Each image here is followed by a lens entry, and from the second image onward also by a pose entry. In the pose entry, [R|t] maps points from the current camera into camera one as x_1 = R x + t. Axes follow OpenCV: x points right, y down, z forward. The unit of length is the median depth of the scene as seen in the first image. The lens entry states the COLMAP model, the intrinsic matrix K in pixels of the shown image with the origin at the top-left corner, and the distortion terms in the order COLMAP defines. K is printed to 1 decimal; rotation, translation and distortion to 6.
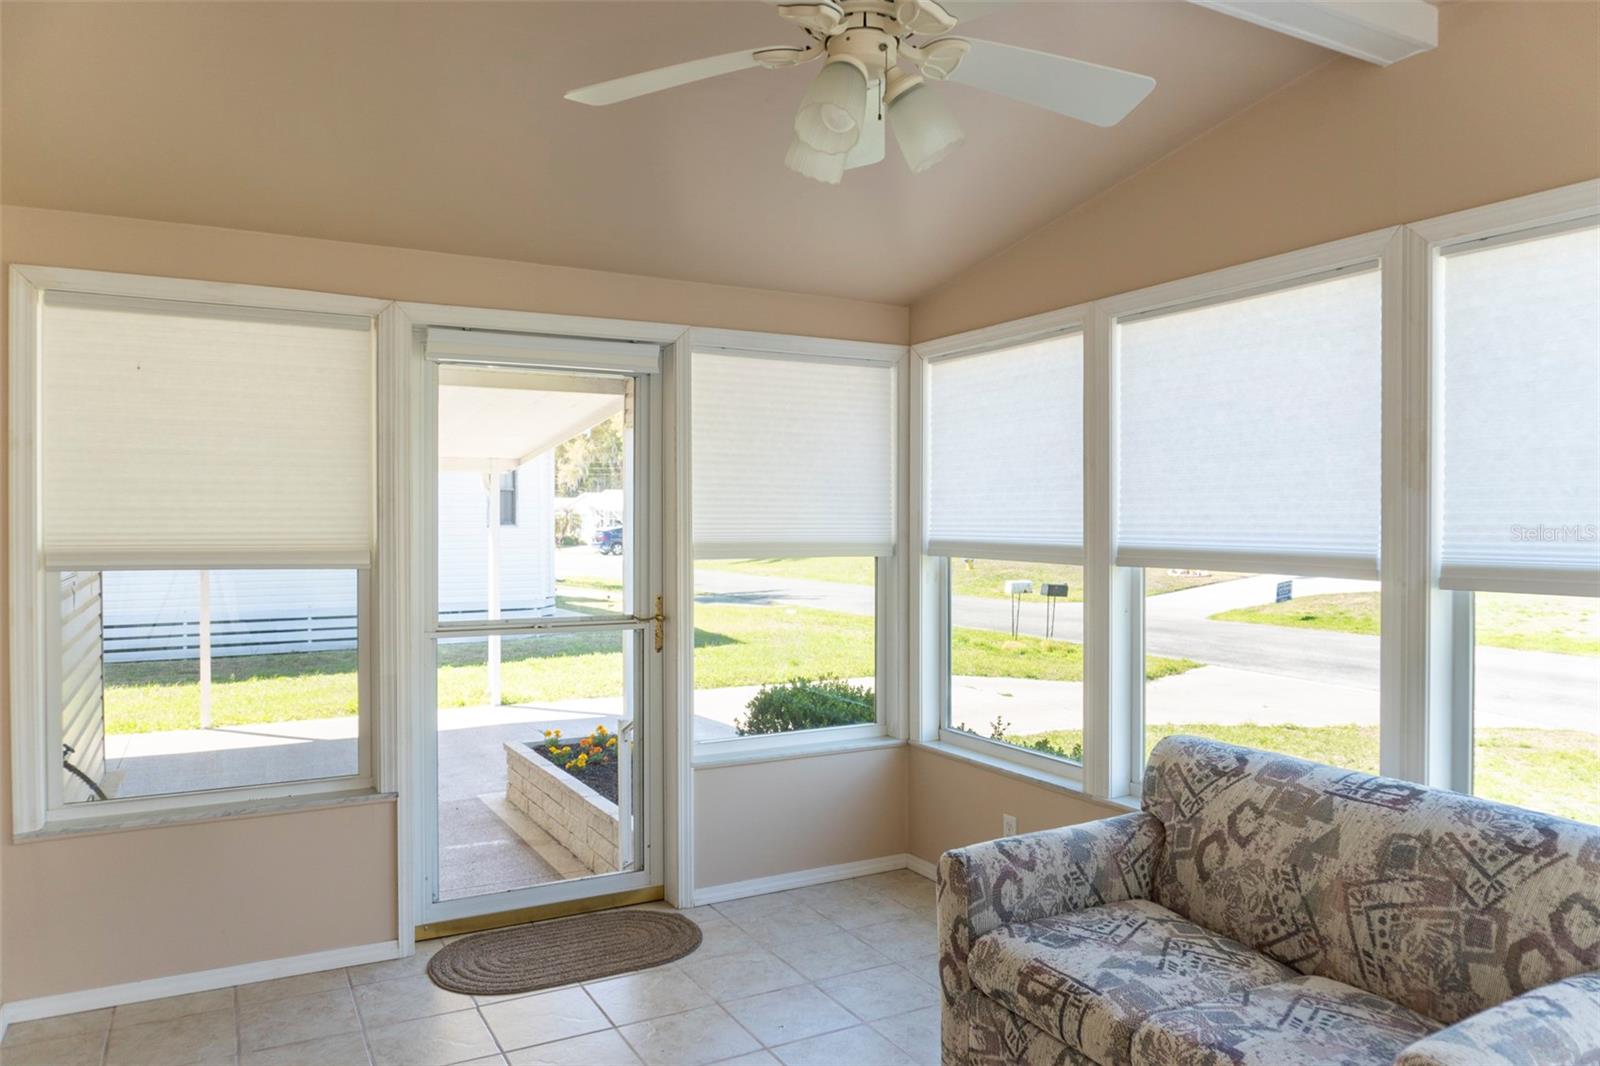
lens RADIAL K [[1084.2, 0, 799.8], [0, 1084.2, 535.2], [0, 0, 1]] dist [-0.022298, 0.005276]
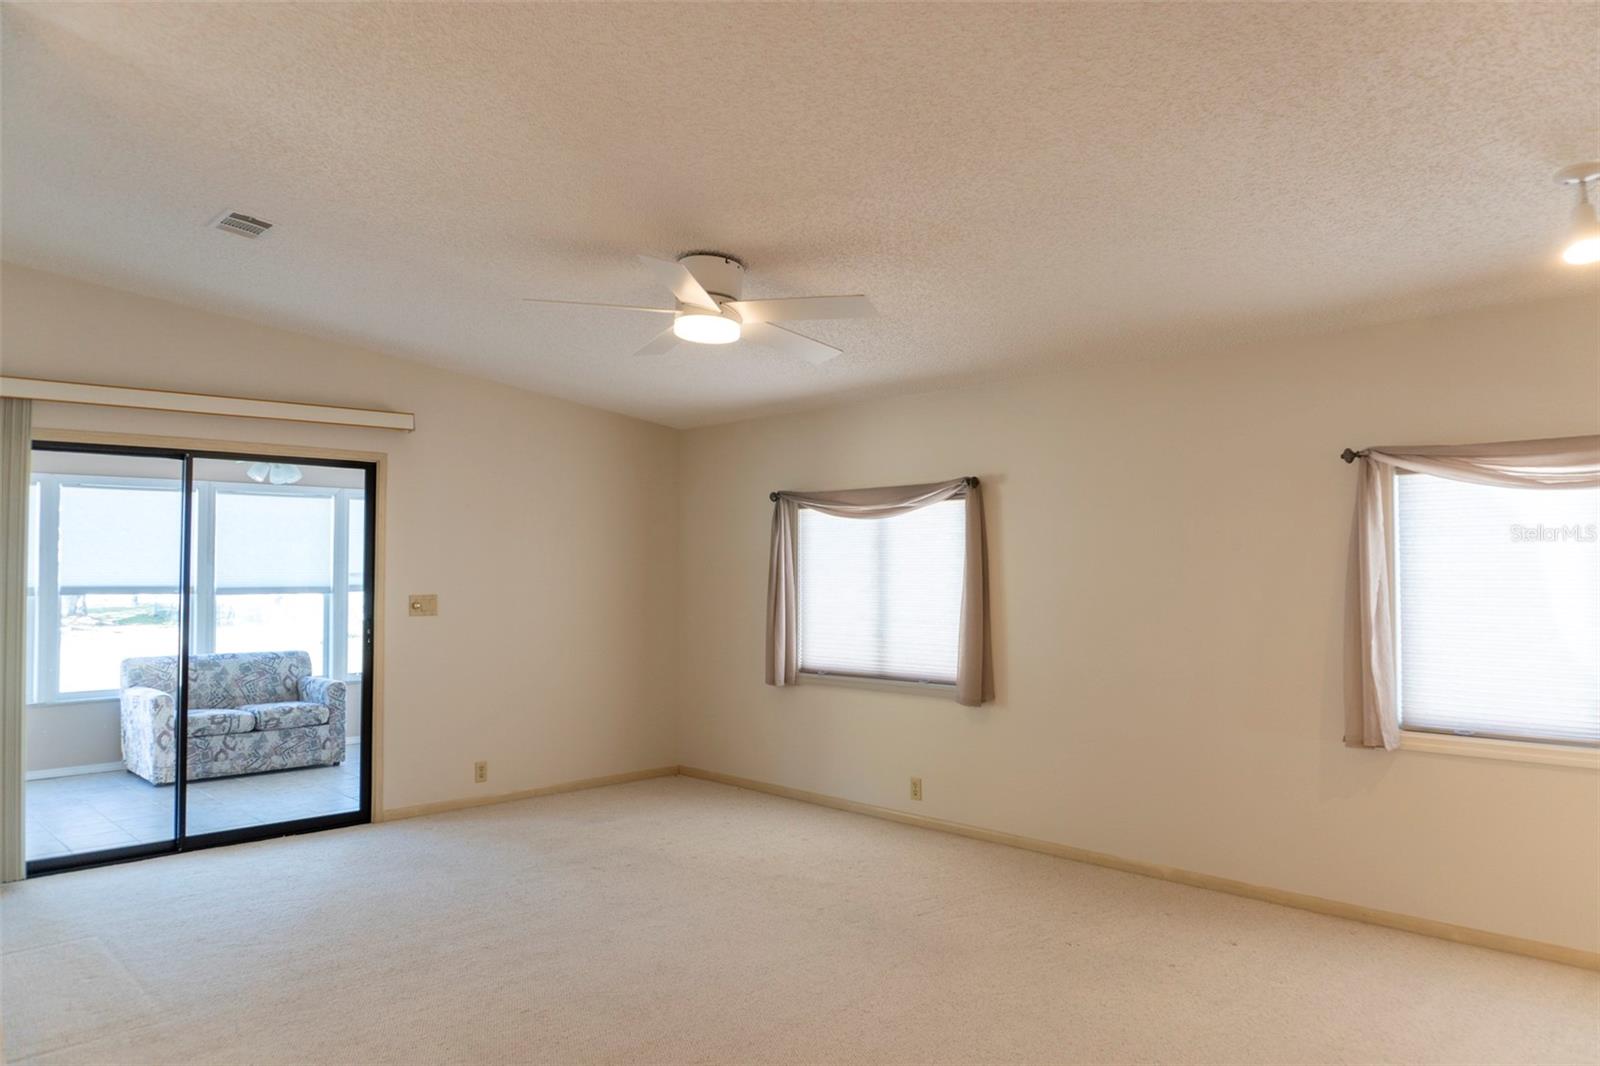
lens RADIAL K [[1084.2, 0, 800.5], [0, 1084.2, 533.6], [0, 0, 1]] dist [-0.022298, 0.005276]
pose [[-0.243808, 0.021595, 0.969583, -3.263283], [0.003260, 0.999765, -0.021448, -0.066675], [-0.969818, -0.002068, -0.243821, 0.082606]]
